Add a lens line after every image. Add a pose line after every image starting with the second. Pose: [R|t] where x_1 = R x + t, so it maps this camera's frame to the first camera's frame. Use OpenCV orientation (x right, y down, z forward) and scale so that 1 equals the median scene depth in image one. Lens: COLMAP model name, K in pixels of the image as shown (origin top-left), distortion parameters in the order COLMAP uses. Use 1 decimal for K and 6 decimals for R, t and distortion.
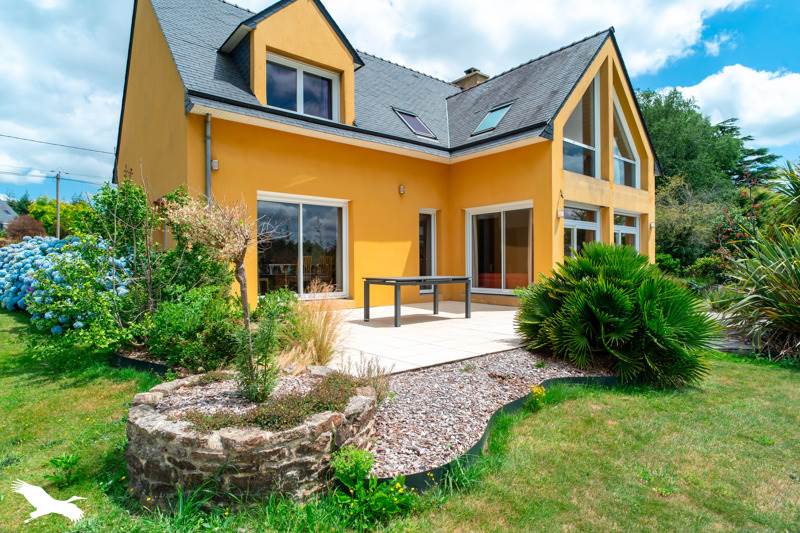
lens RADIAL K [[449.9, 0, 395.3], [0, 449.9, 263.6], [0, 0, 1]] dist [-0.007401, -0.000104]
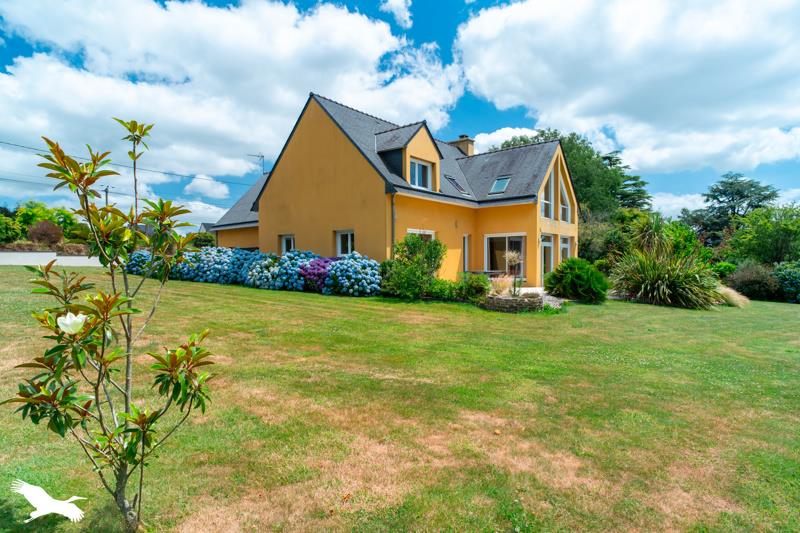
lens RADIAL K [[449.9, 0, 404.0], [0, 449.9, 267.9], [0, 0, 1]] dist [-0.007401, -0.000104]
pose [[0.979218, -0.002777, 0.202792, -0.522816], [0.000740, 0.999949, 0.010122, -0.004431], [-0.202810, -0.009761, 0.979170, -0.696928]]
